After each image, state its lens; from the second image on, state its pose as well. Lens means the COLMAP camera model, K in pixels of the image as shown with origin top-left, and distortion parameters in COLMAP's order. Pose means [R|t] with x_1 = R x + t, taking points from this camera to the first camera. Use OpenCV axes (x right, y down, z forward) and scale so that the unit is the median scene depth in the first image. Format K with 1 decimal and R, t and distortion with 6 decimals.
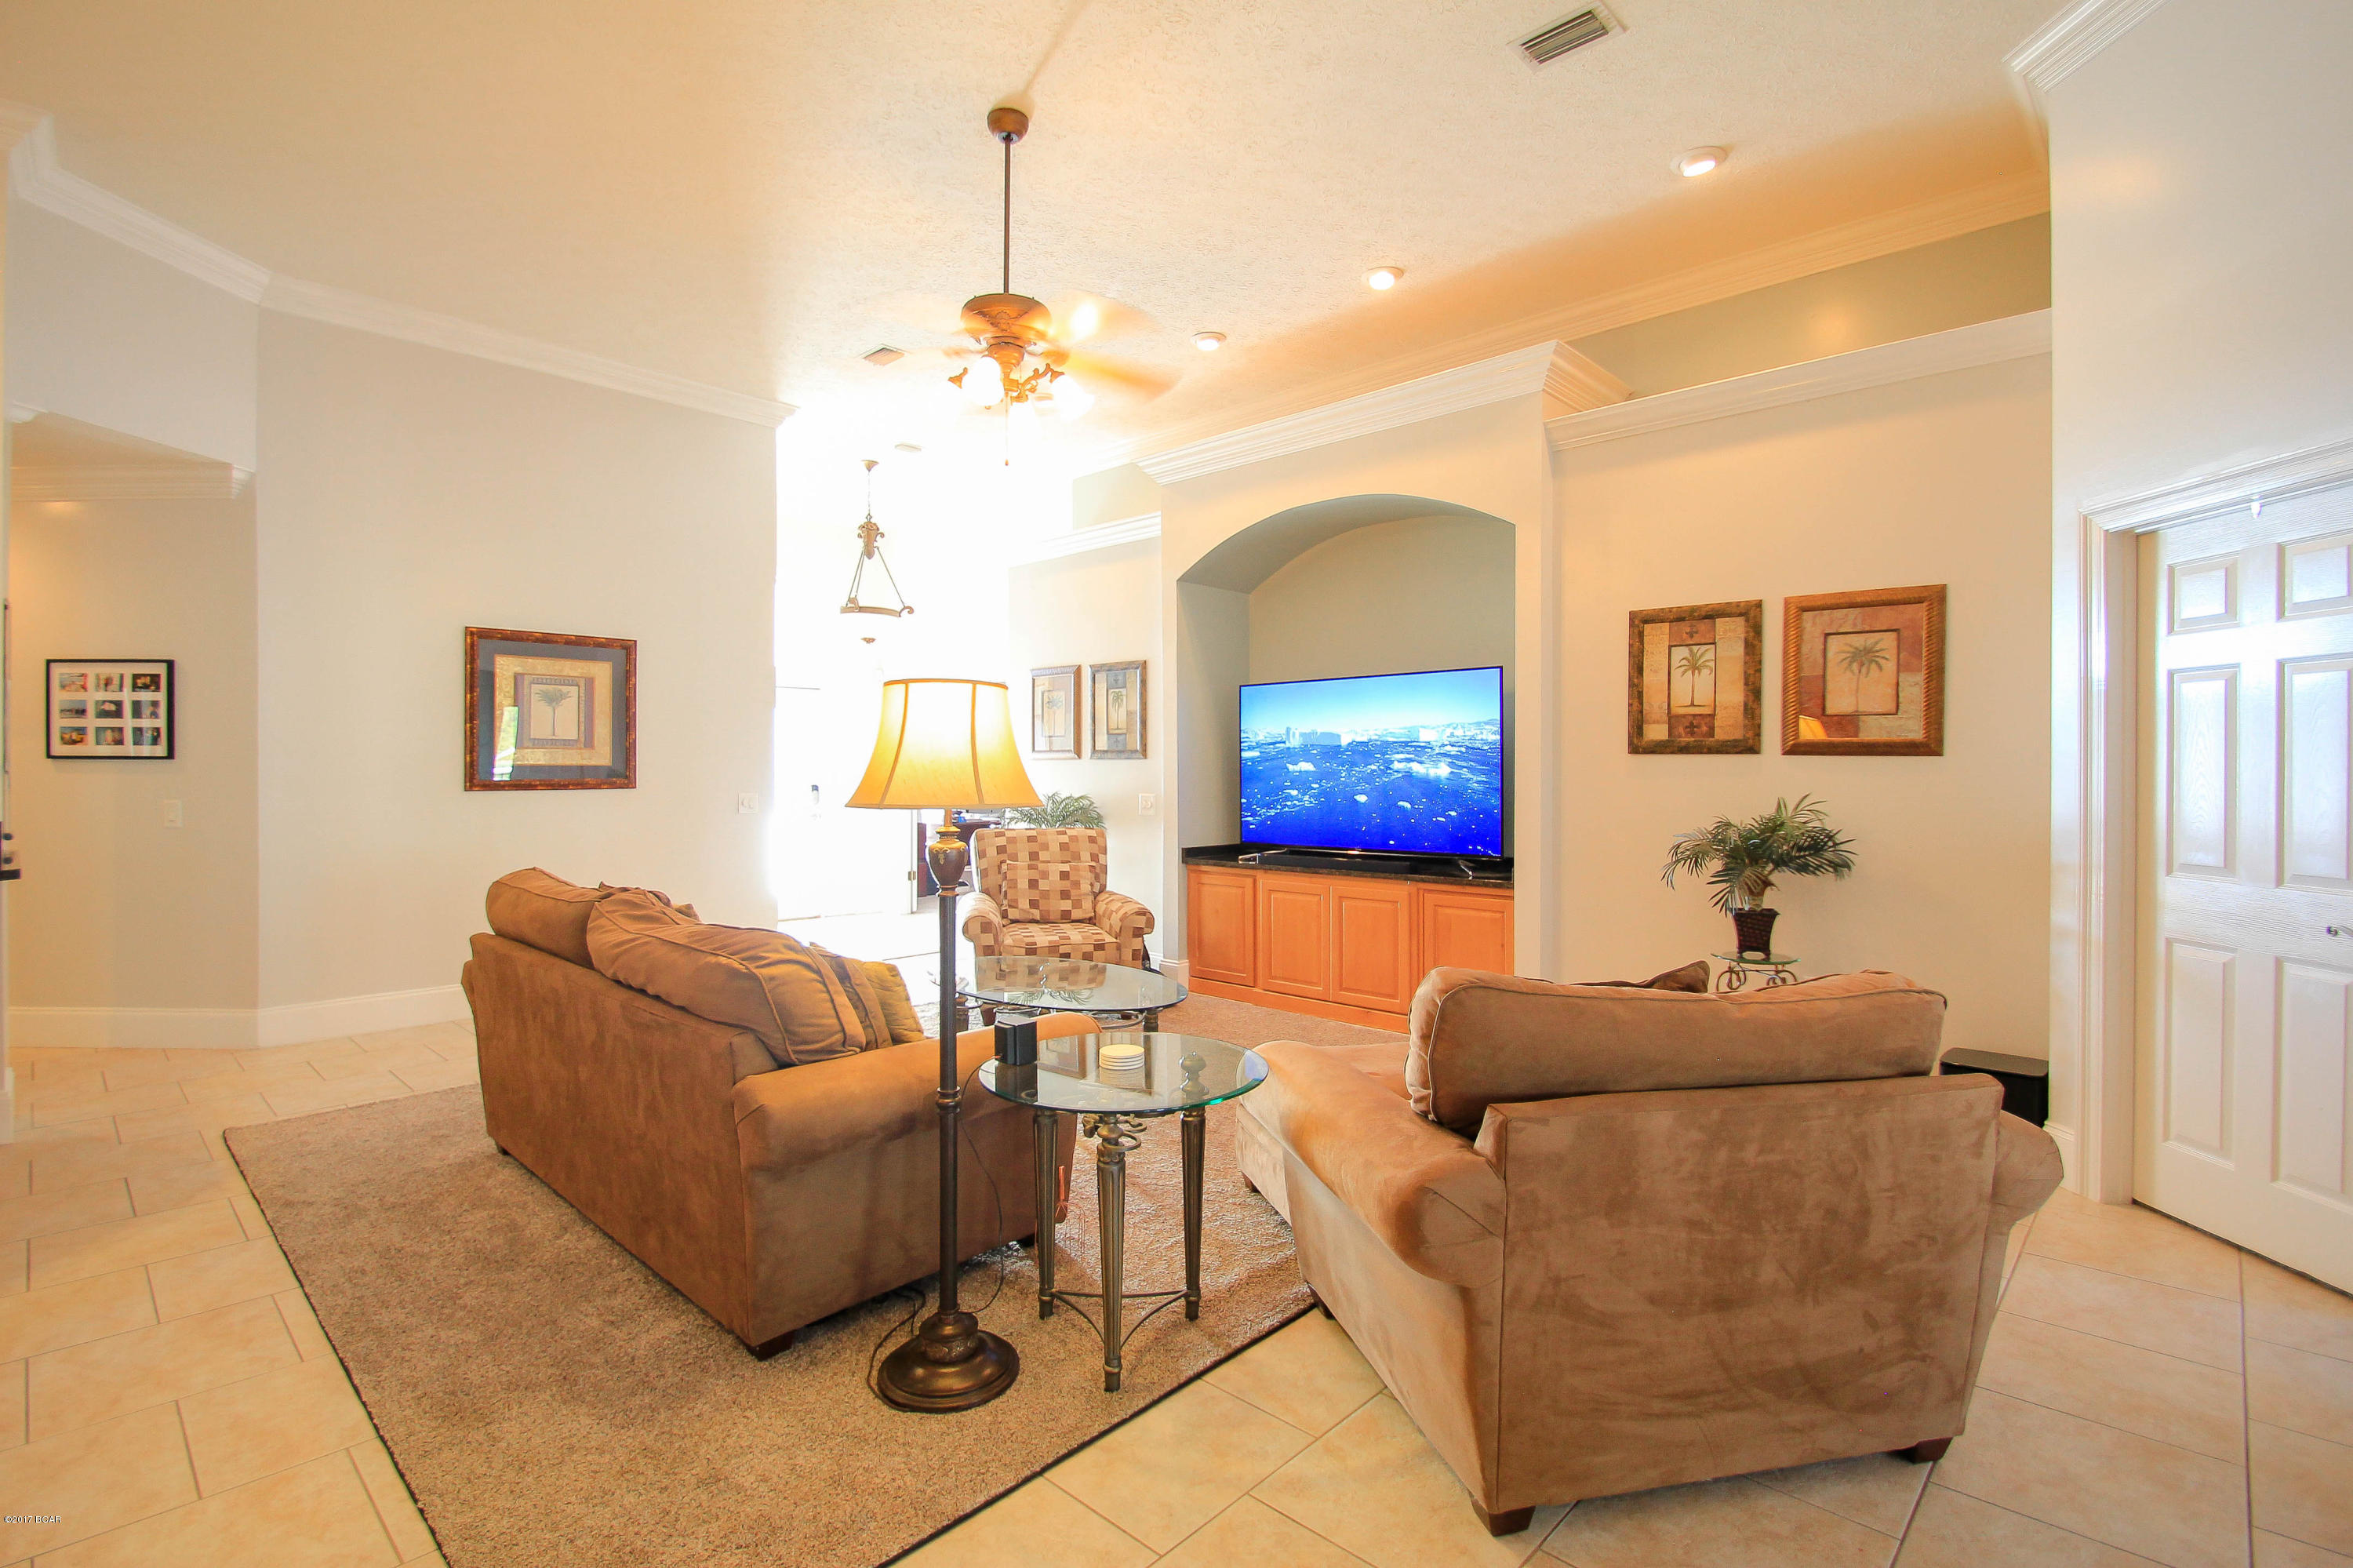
lens RADIAL K [[1108.1, 0, 1139.1], [0, 1108.1, 779.2], [0, 0, 1]] dist [0.014002, -0.015971]
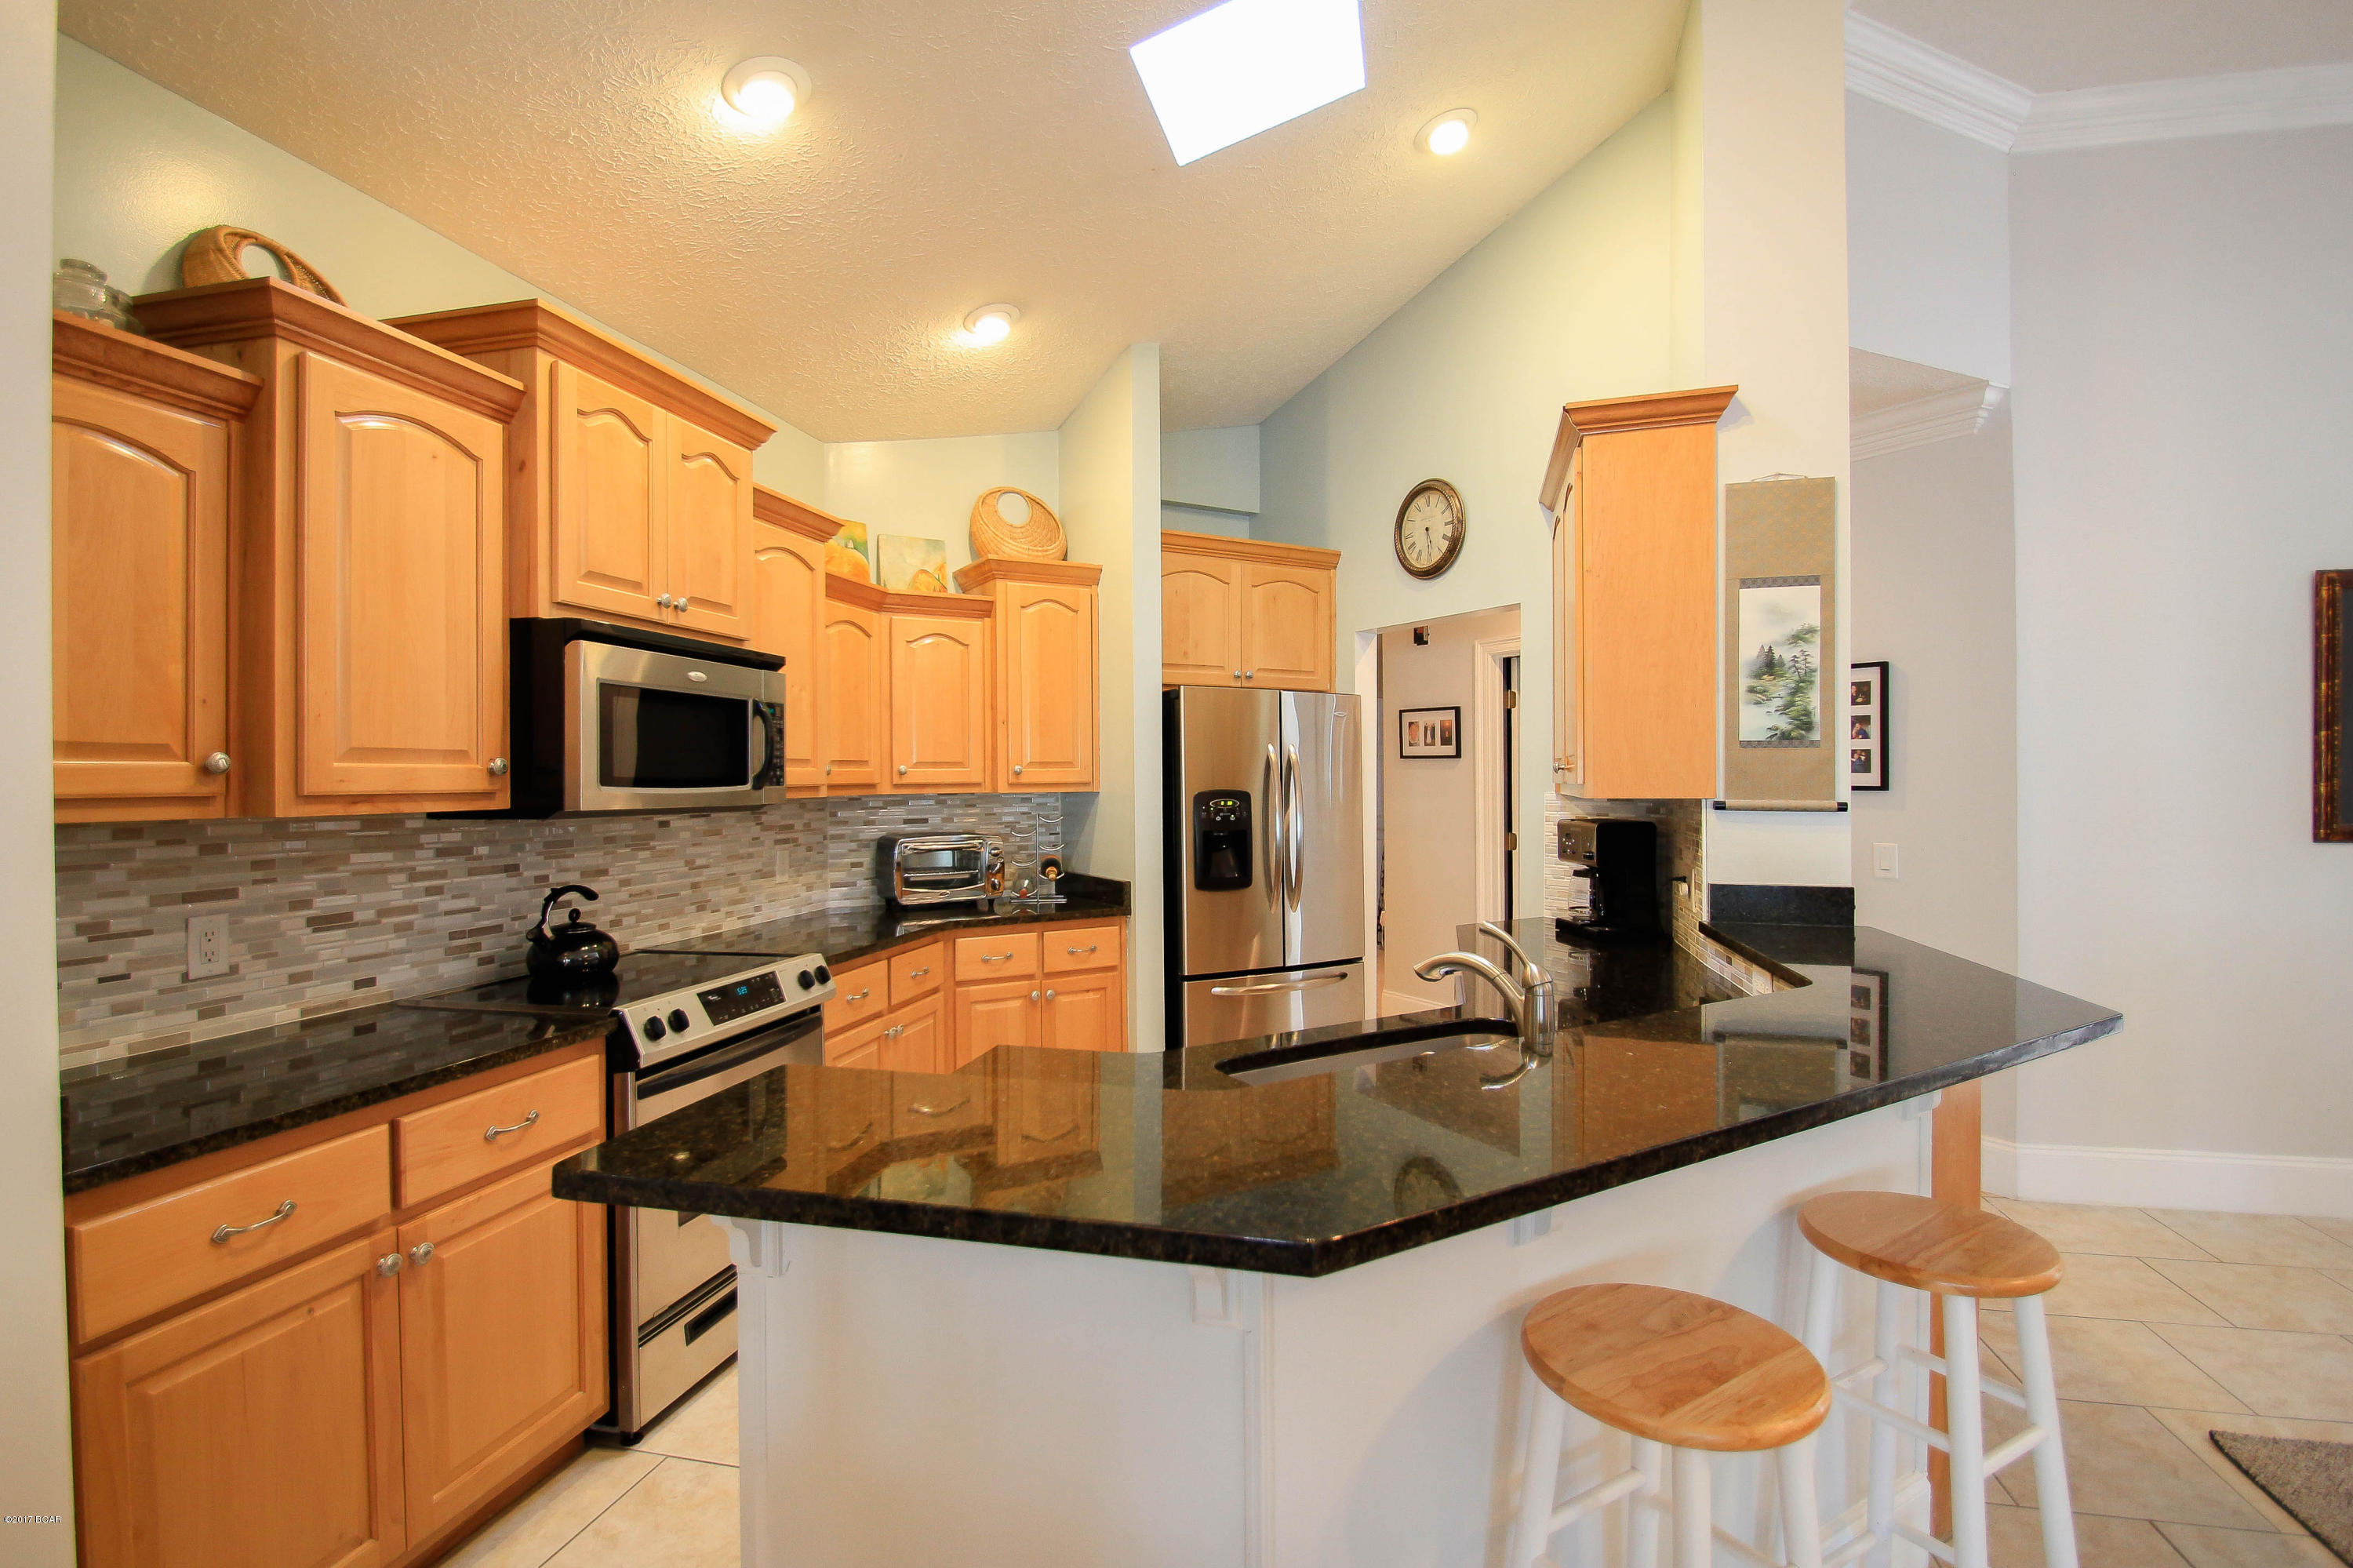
lens RADIAL K [[1112.8, 0, 1168.3], [0, 1112.8, 781.5], [0, 0, 1]] dist [-0.004755, -0.000378]
pose [[0.515278, 0.001153, -0.857022, -0.462729], [-0.004598, 0.999988, -0.001419, -0.020799], [0.857011, 0.004672, 0.515277, 0.171120]]
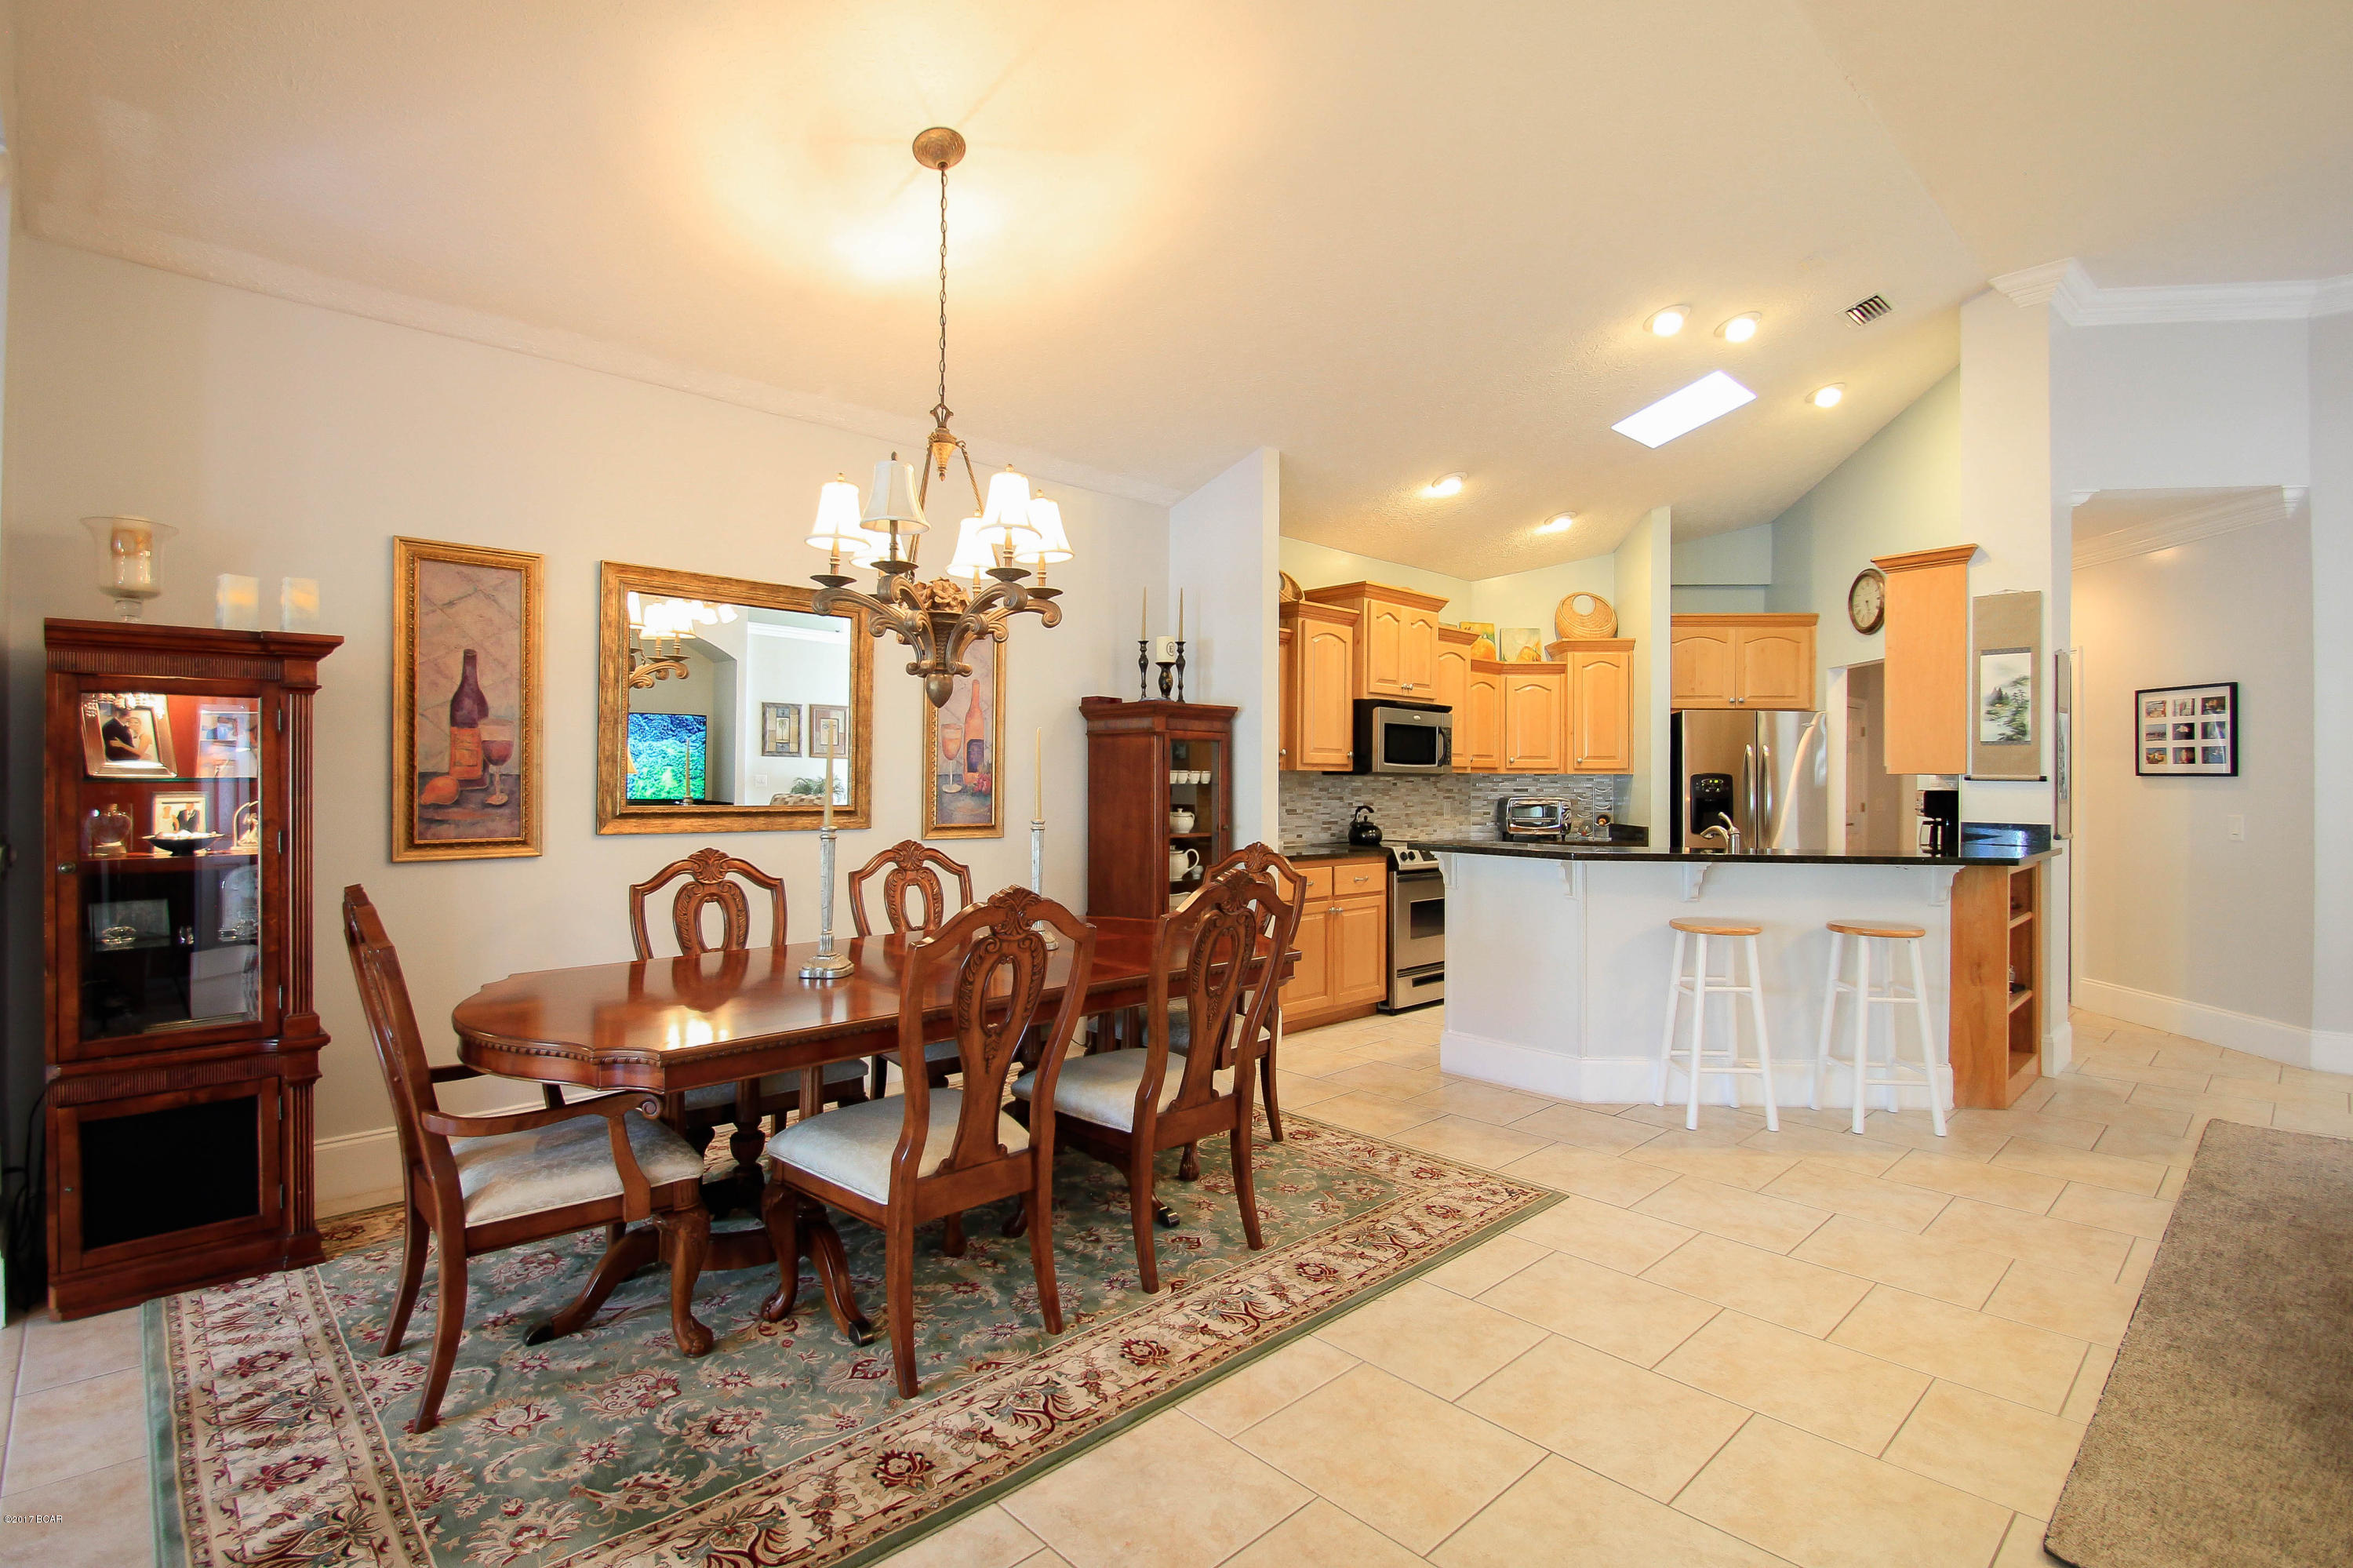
lens RADIAL K [[1112.8, 0, 1168.3], [0, 1112.8, 781.5], [0, 0, 1]] dist [-0.004755, -0.000378]
pose [[-0.021916, 0.001361, -0.999759, 0.208219], [-0.017297, 0.999849, 0.001741, 0.003089], [0.999610, 0.017331, -0.021889, 0.004553]]
